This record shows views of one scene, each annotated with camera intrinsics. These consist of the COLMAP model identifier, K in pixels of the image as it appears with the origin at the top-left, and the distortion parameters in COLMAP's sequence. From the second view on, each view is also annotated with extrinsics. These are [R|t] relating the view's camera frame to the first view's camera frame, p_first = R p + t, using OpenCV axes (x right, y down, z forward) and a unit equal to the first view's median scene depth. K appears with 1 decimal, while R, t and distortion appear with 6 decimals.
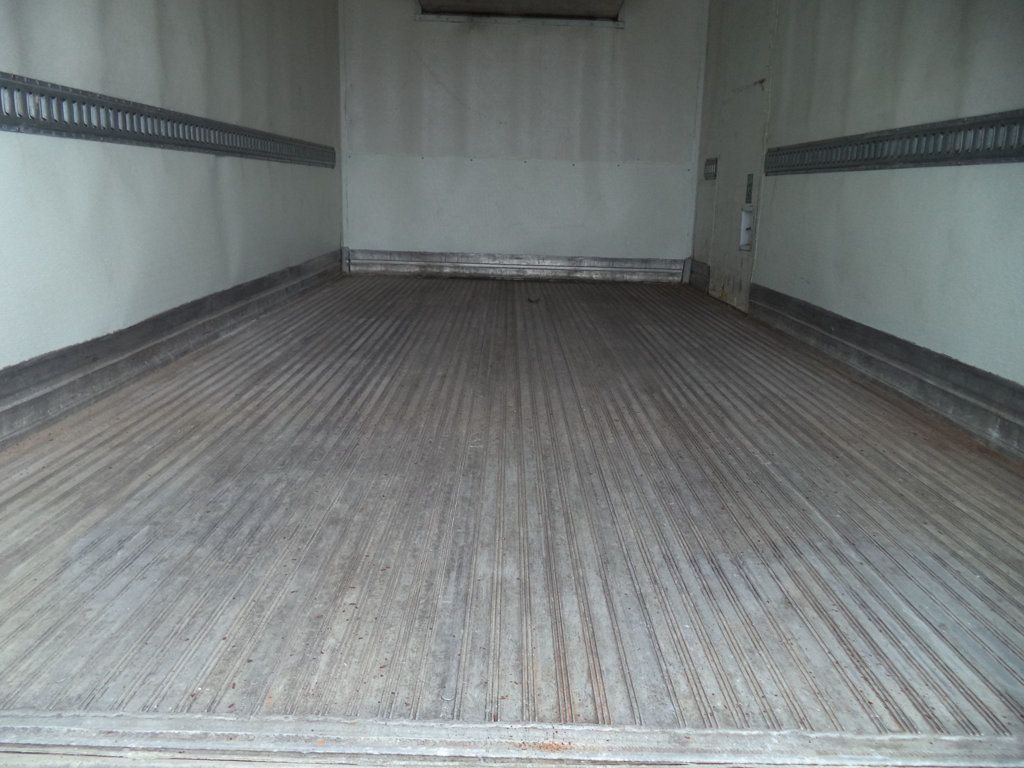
lens RADIAL K [[822.8, 0, 525.7], [0, 822.8, 378.1], [0, 0, 1]] dist [-0.014959, -0.010550]
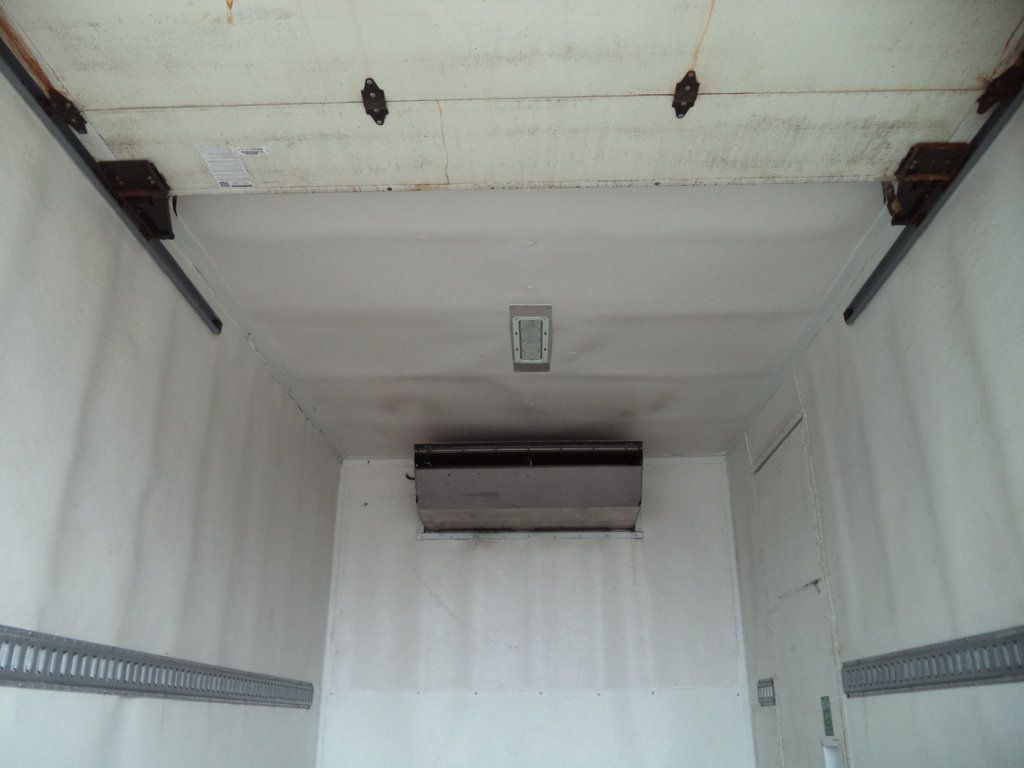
lens RADIAL K [[828.7, 0, 540.7], [0, 828.7, 382.1], [0, 0, 1]] dist [-0.006212, -0.010475]
pose [[0.999327, -0.036292, 0.005331, 0.014728], [0.032670, 0.814523, -0.579211, -0.071568], [0.016679, 0.578996, 0.815160, 0.285462]]
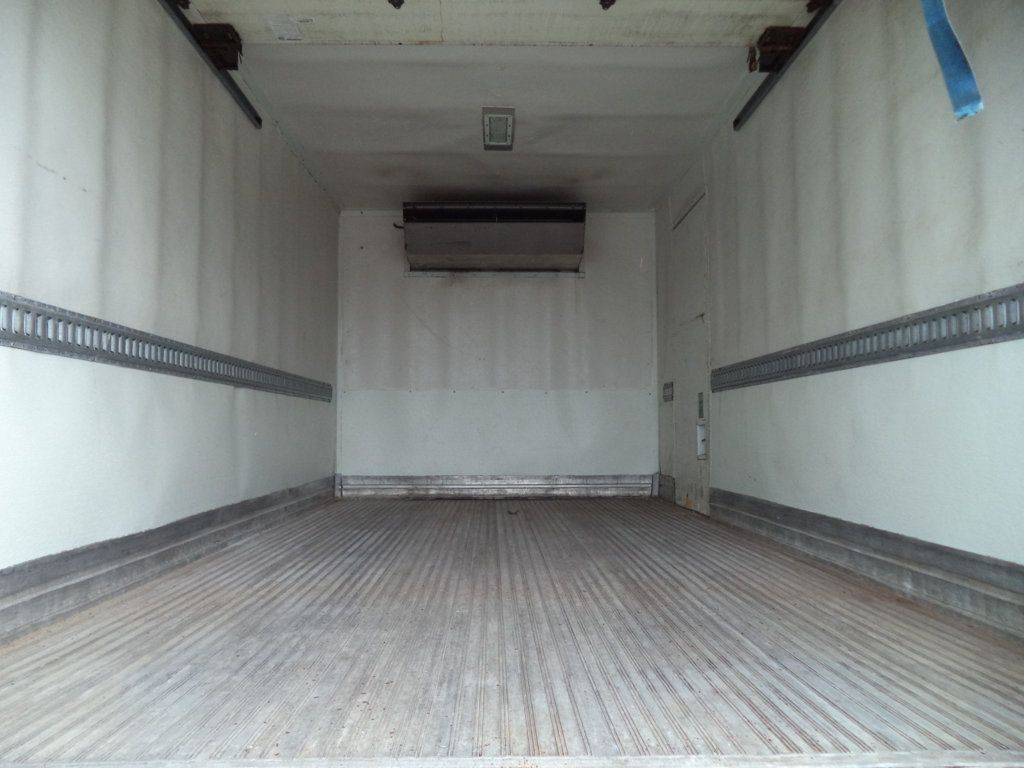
lens RADIAL K [[816.8, 0, 512.0], [0, 816.8, 384.0], [0, 0, 1]] dist [-0.014269, -0.013976]
pose [[0.999530, -0.029474, 0.008397, 0.007026], [0.030647, 0.960416, -0.276878, 0.071404], [0.000096, 0.277006, 0.960868, -0.140656]]
